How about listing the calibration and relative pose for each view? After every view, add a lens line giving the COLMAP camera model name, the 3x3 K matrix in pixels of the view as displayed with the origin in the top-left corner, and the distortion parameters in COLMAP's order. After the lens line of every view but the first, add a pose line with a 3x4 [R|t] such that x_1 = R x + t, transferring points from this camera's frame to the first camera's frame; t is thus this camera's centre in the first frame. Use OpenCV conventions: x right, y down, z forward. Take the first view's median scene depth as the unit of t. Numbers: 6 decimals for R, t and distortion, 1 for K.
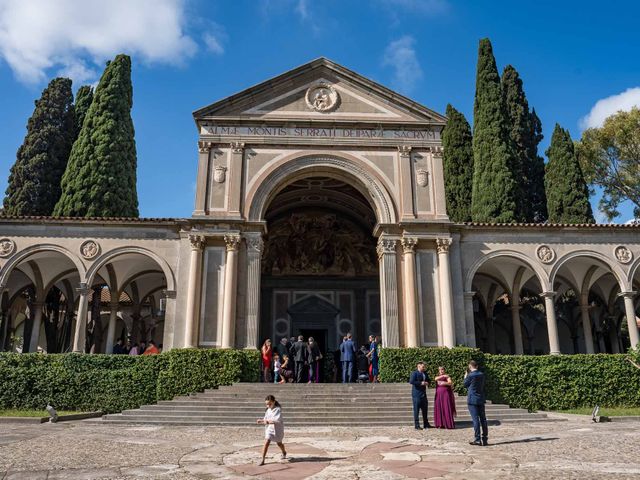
lens RADIAL K [[529.4, 0, 322.7], [0, 529.4, 236.9], [0, 0, 1]] dist [-0.071616, -0.003593]
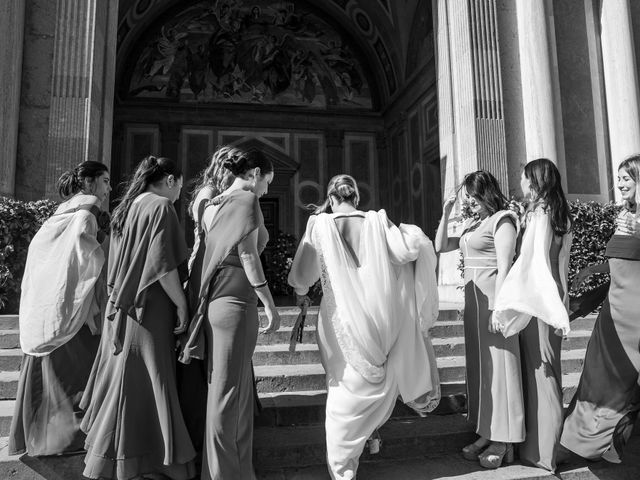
lens RADIAL K [[486.8, 0, 319.5], [0, 486.8, 240.3], [0, 0, 1]] dist [-0.066144, 0.004125]
pose [[0.990904, 0.003693, 0.134521, -0.017575], [-0.029455, 0.981337, 0.190027, 0.117296], [-0.131308, -0.192260, 0.972519, 0.464389]]
